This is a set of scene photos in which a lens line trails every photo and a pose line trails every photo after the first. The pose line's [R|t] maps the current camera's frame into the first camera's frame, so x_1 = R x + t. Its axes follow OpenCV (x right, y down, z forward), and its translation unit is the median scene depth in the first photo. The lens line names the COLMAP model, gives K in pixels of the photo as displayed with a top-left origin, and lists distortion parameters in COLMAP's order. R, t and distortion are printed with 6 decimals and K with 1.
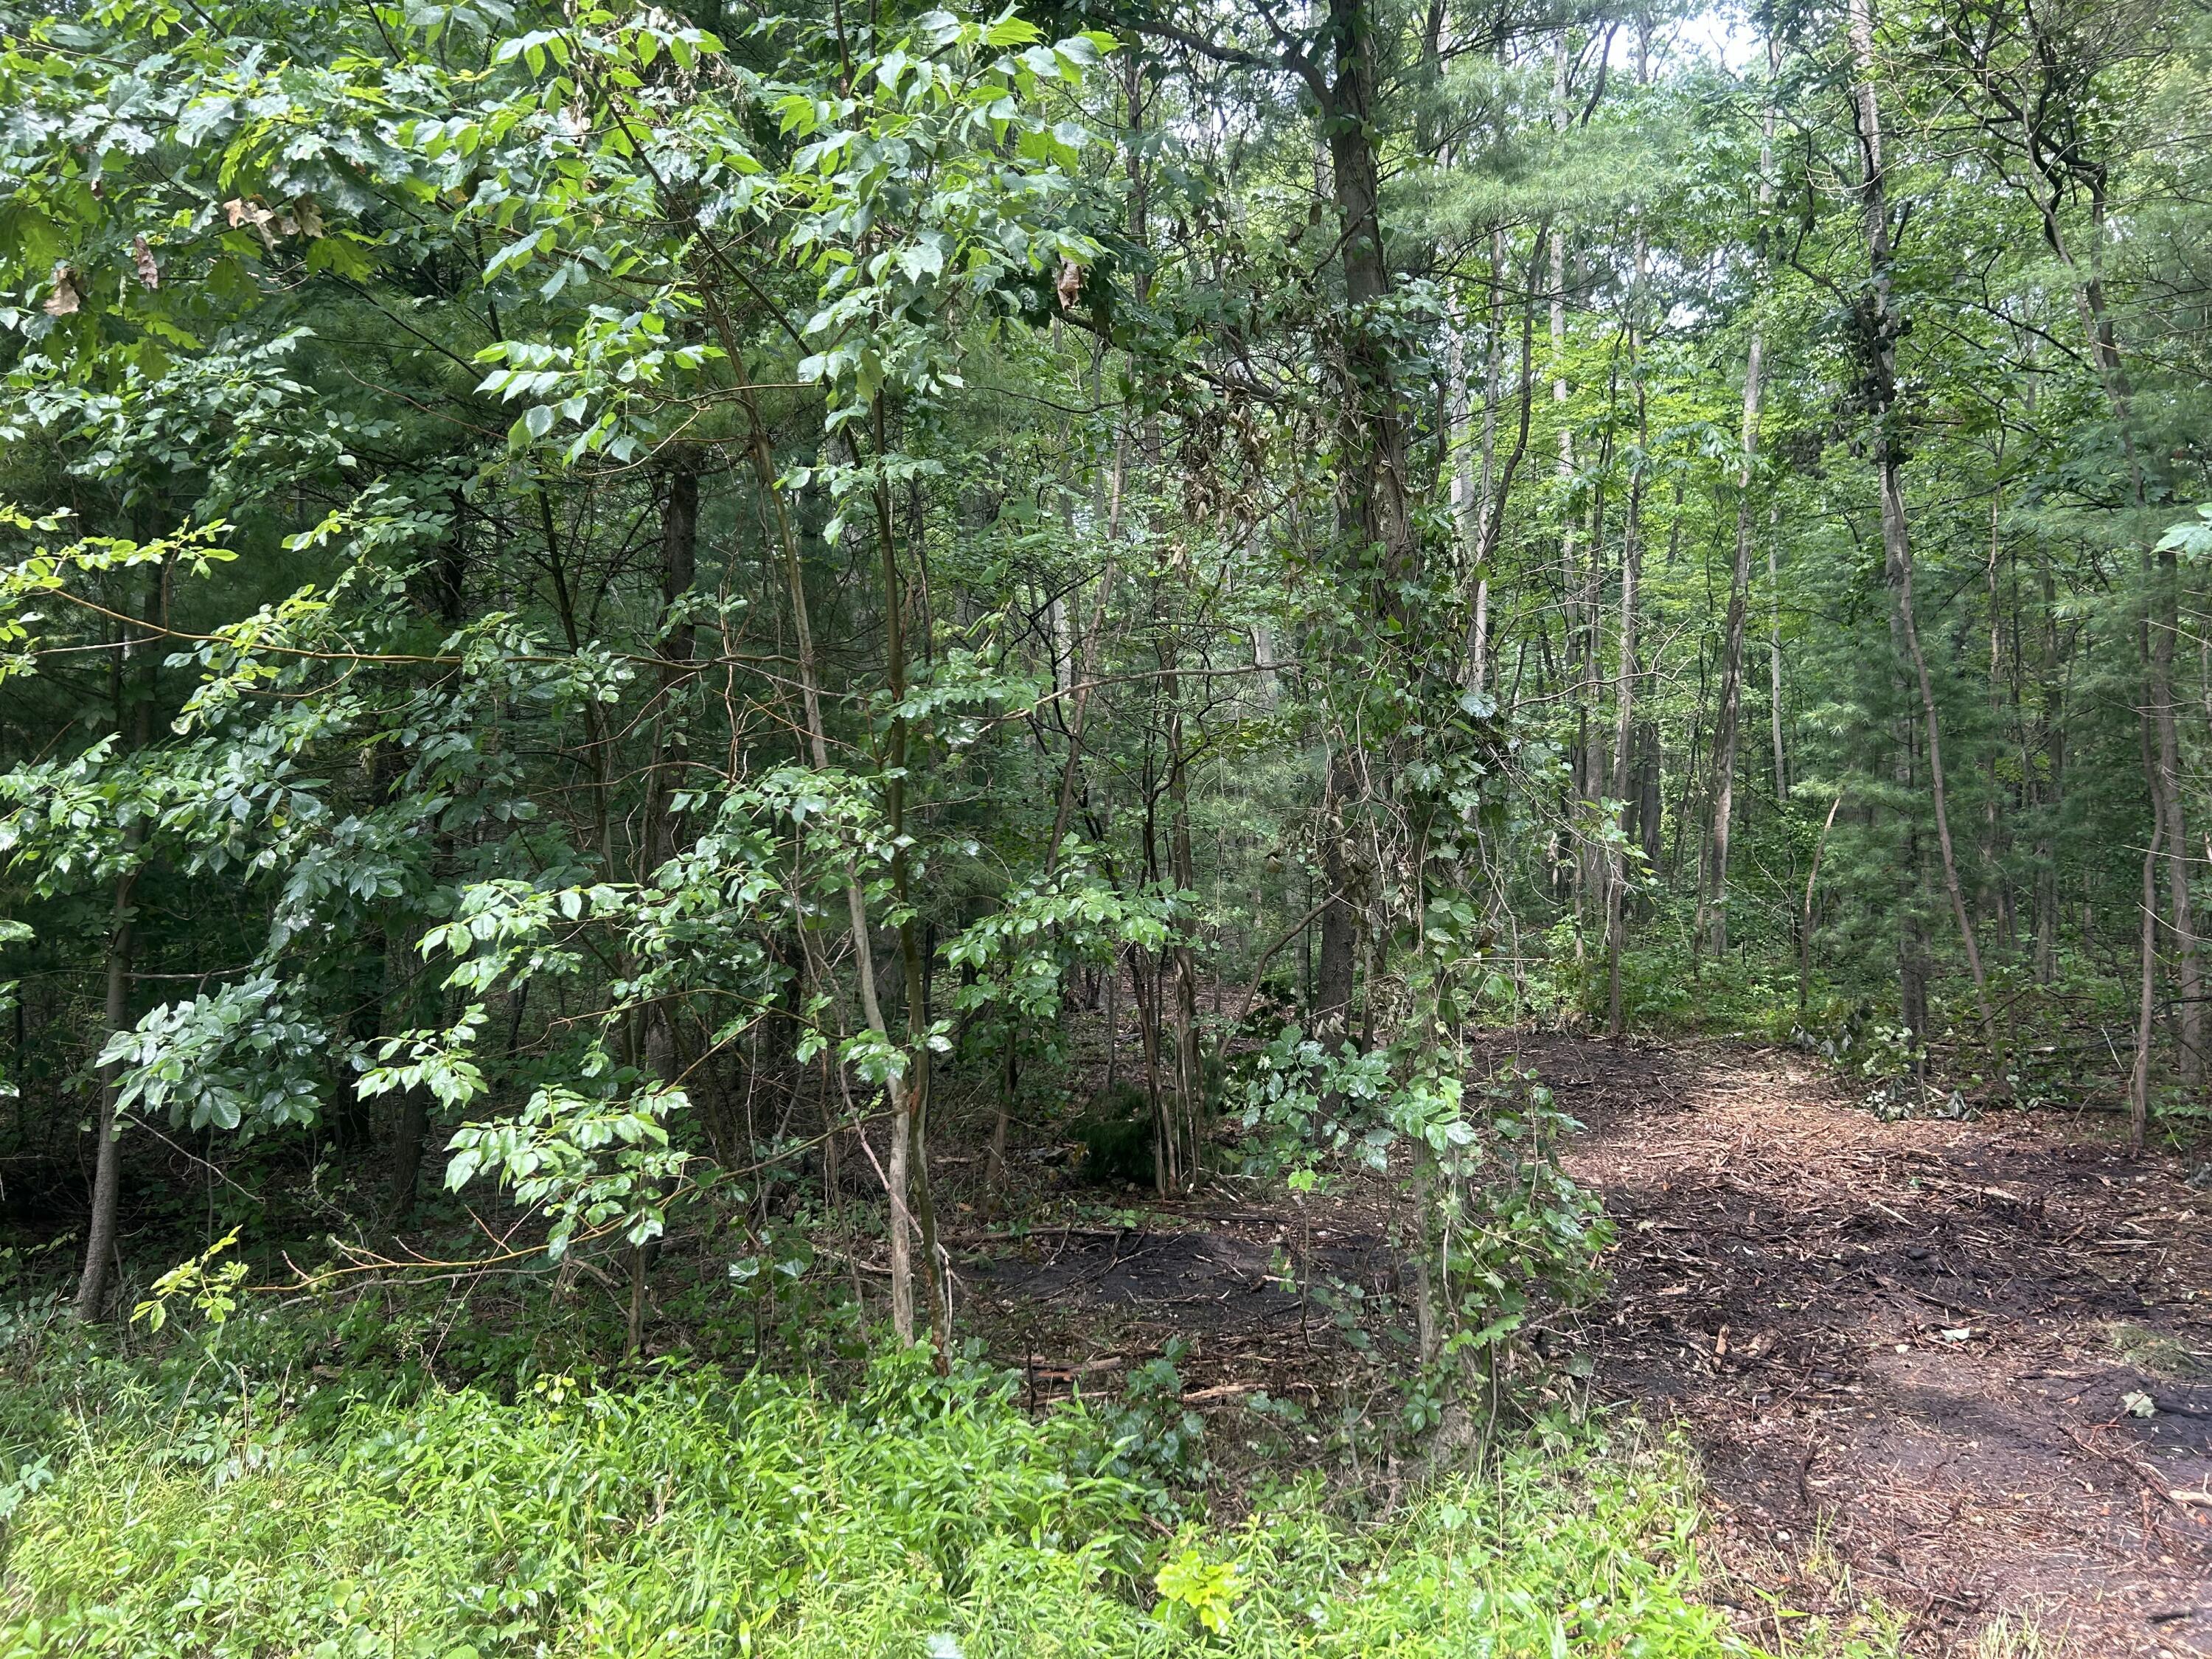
lens RADIAL K [[1668.6, 0, 1111.1], [0, 1668.6, 797.9], [0, 0, 1]] dist [0.042365, -0.065232]
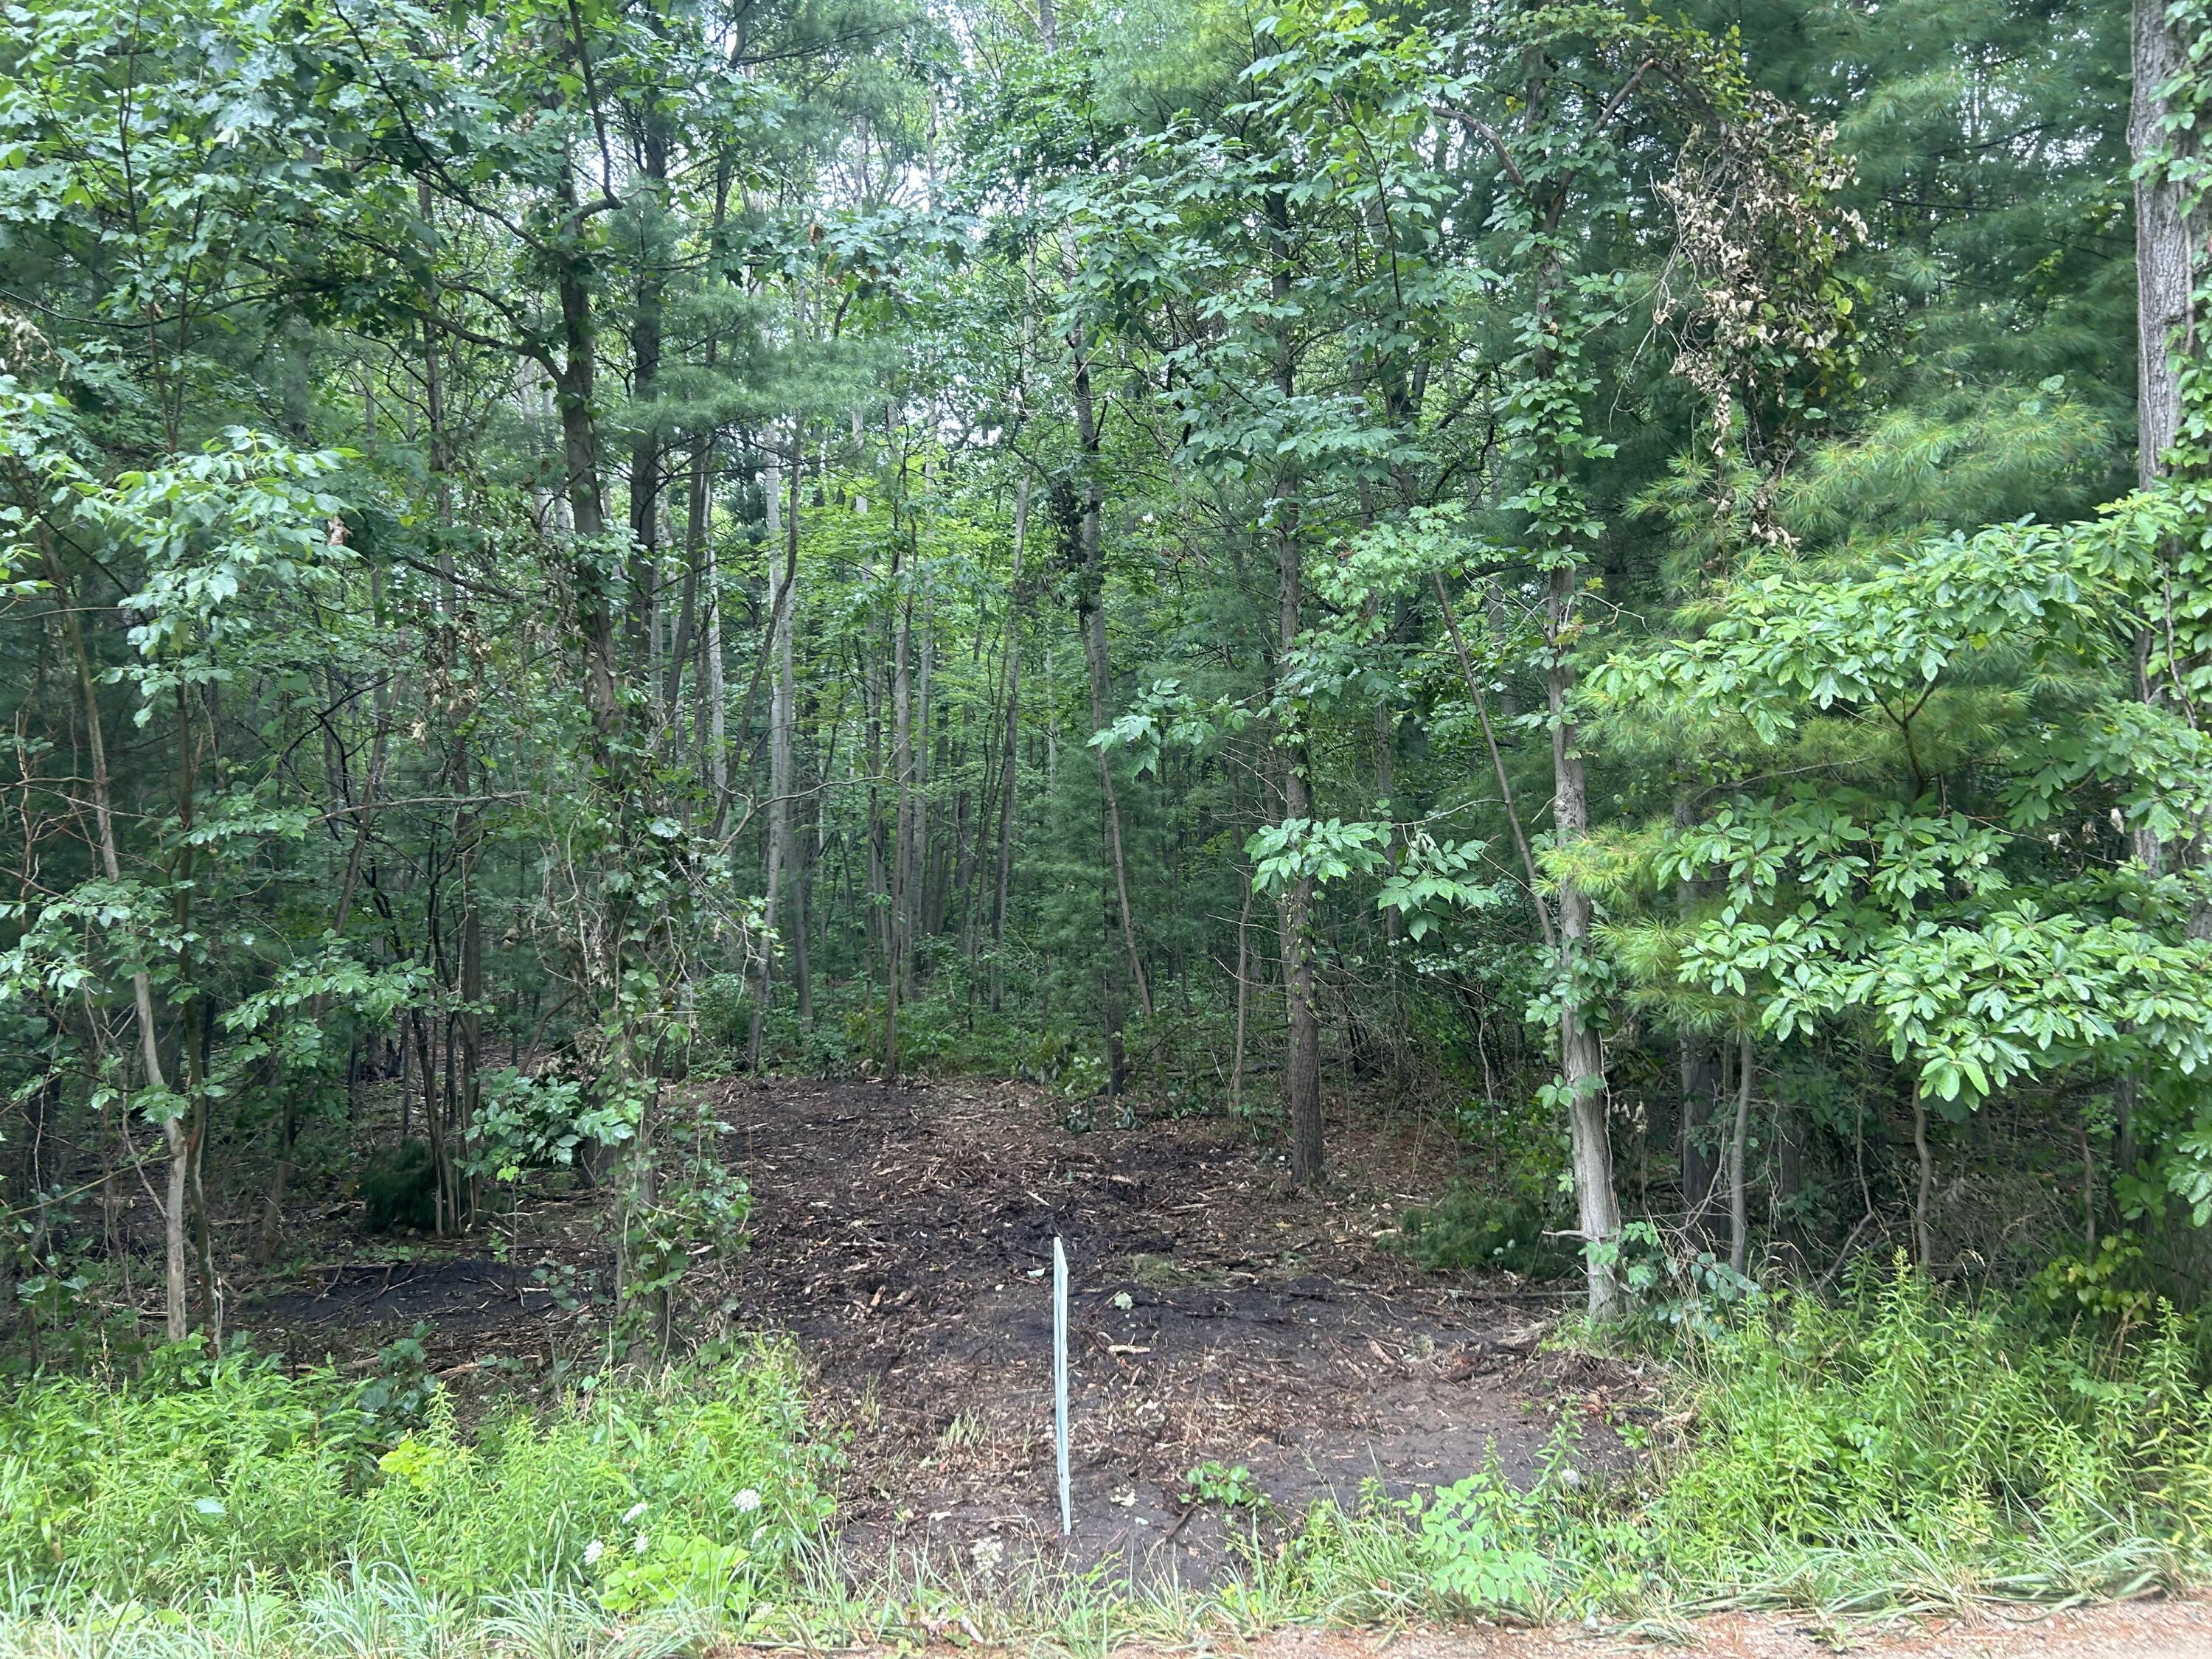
lens RADIAL K [[1668.6, 0, 1111.1], [0, 1668.6, 797.9], [0, 0, 1]] dist [0.042365, -0.065232]
pose [[0.927695, 0.020483, 0.372777, 0.046724], [-0.008198, 0.999371, -0.034511, -0.037535], [-0.373249, 0.028960, 0.927279, -0.436663]]
